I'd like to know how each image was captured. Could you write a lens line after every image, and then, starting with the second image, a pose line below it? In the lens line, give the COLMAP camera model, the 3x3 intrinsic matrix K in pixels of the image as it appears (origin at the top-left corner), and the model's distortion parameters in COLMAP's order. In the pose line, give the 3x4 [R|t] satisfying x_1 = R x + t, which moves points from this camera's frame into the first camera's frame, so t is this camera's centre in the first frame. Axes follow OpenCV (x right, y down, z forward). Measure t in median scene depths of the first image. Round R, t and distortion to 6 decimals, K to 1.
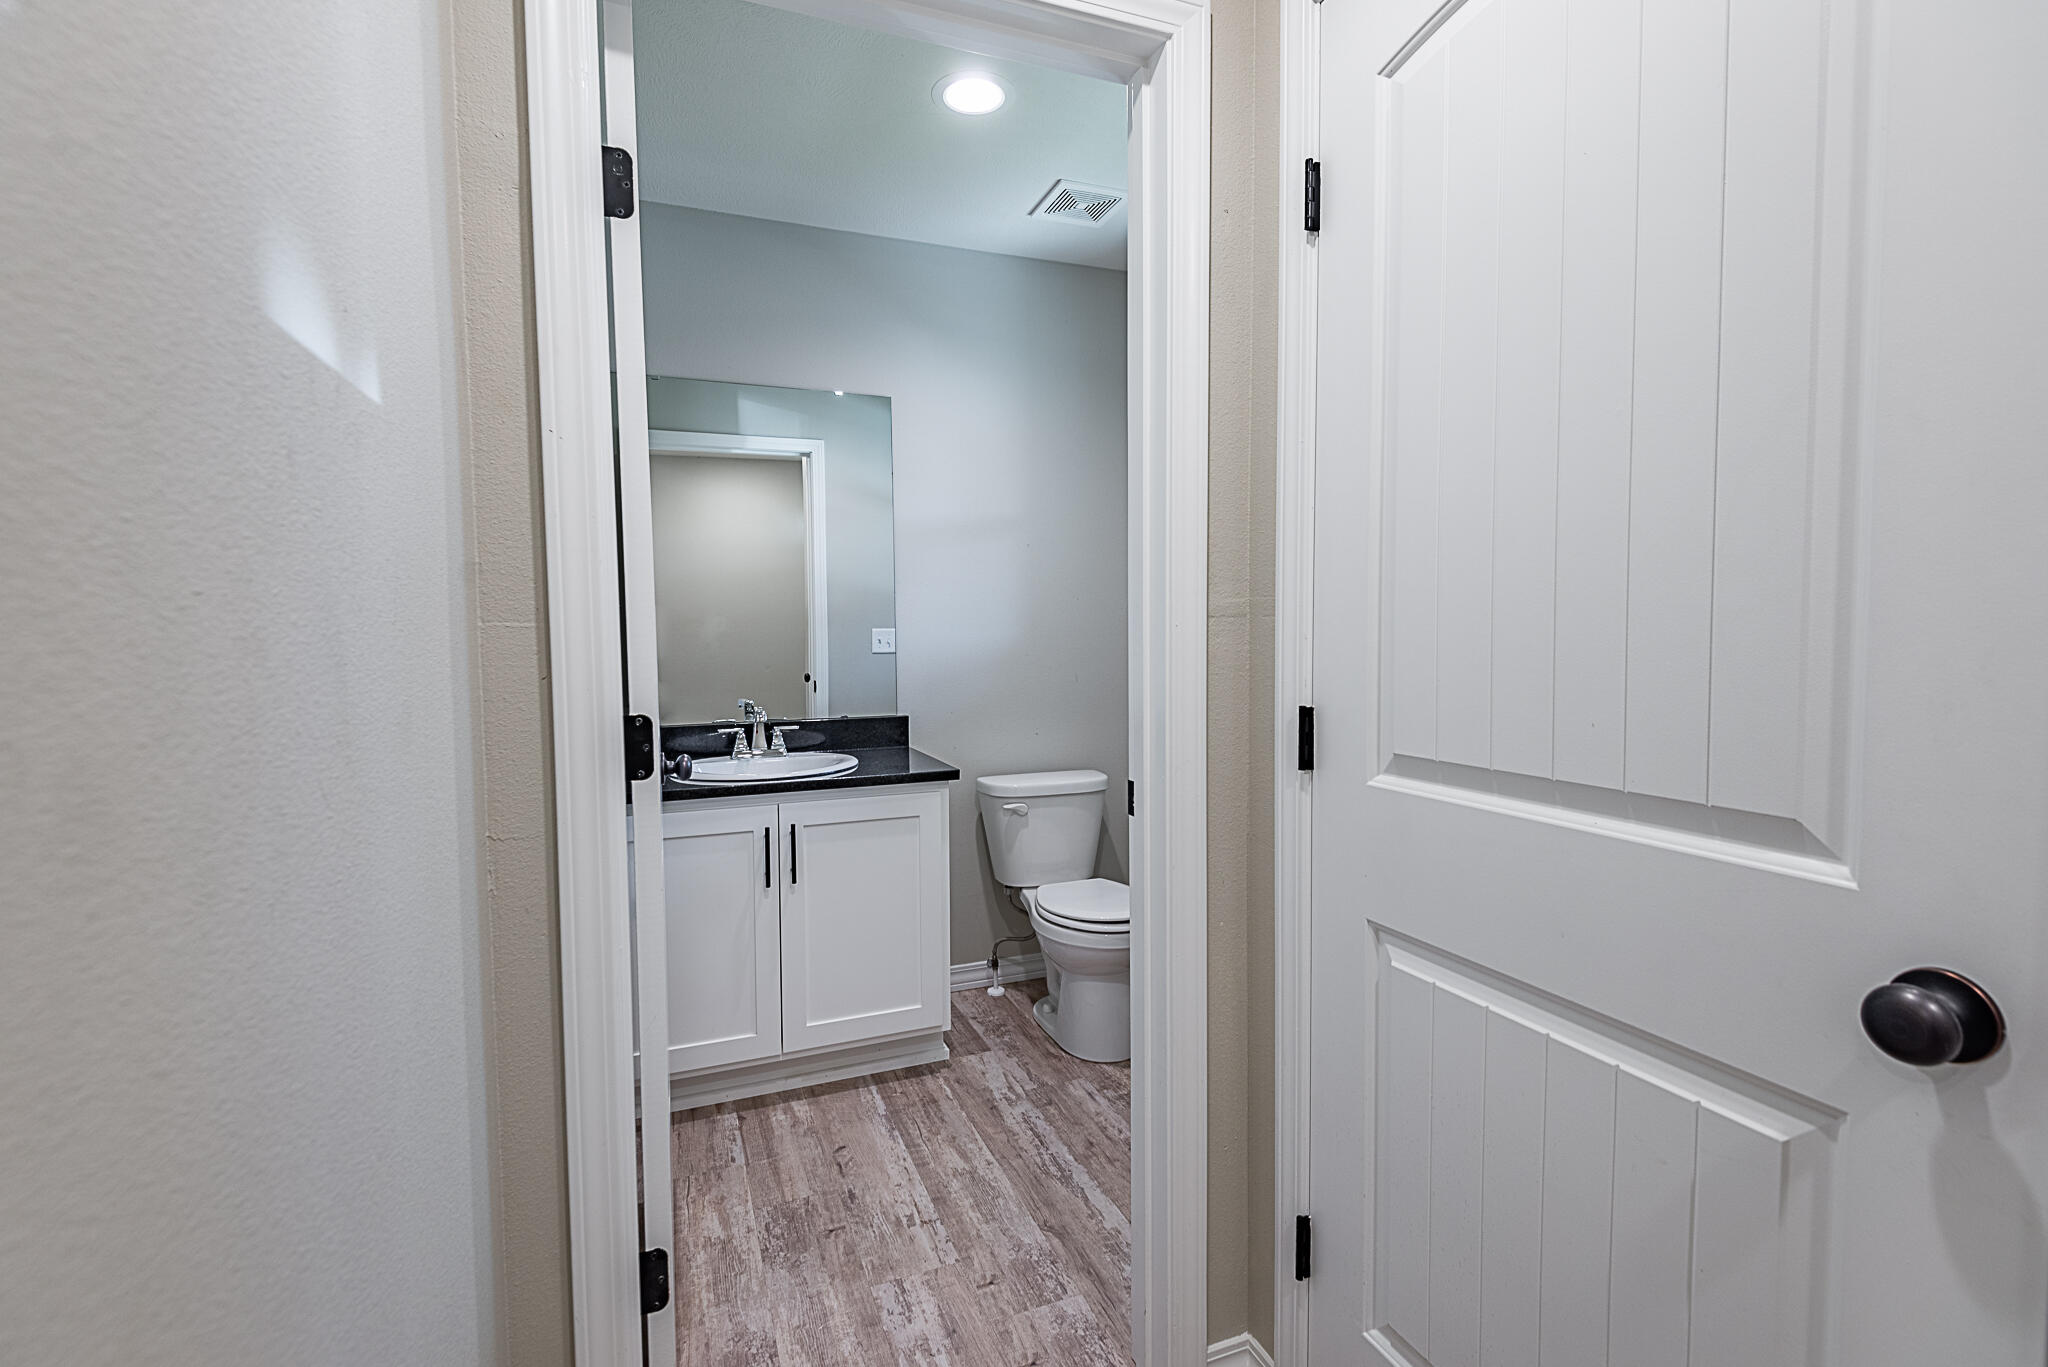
lens RADIAL K [[929.5, 0, 1021.9], [0, 929.5, 676.4], [0, 0, 1]] dist [0.001190, -0.004518]
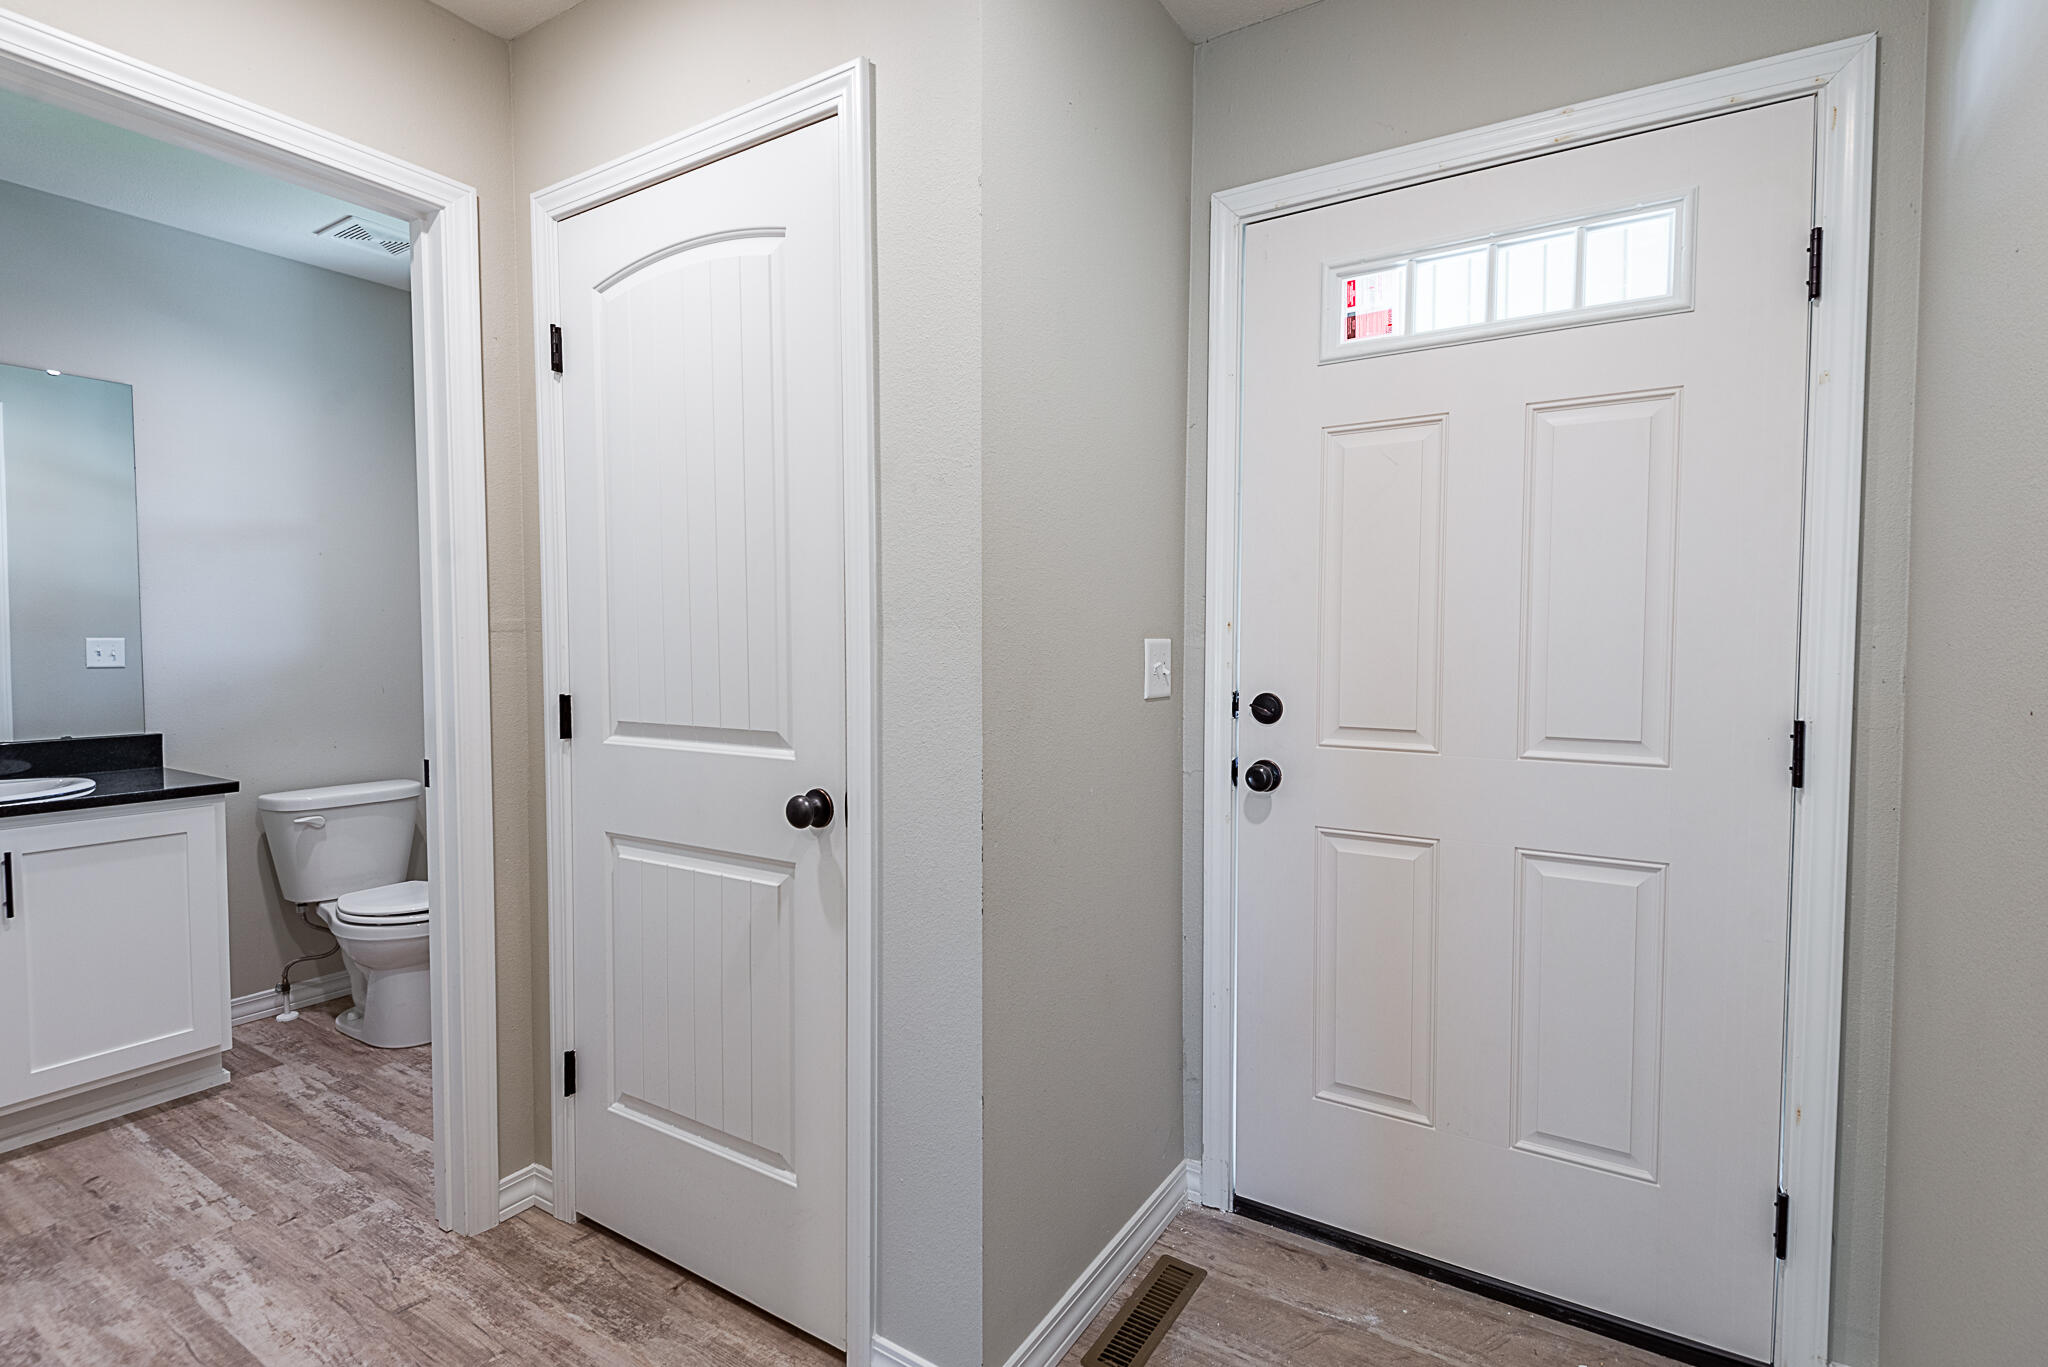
lens RADIAL K [[976.3, 0, 1025.3], [0, 976.3, 676.6], [0, 0, 1]] dist [0.012062, -0.005998]
pose [[0.807786, -0.015158, 0.589280, -0.006066], [0.025027, 0.999650, -0.008593, 0.021207], [-0.588944, 0.021689, 0.807883, -0.384967]]
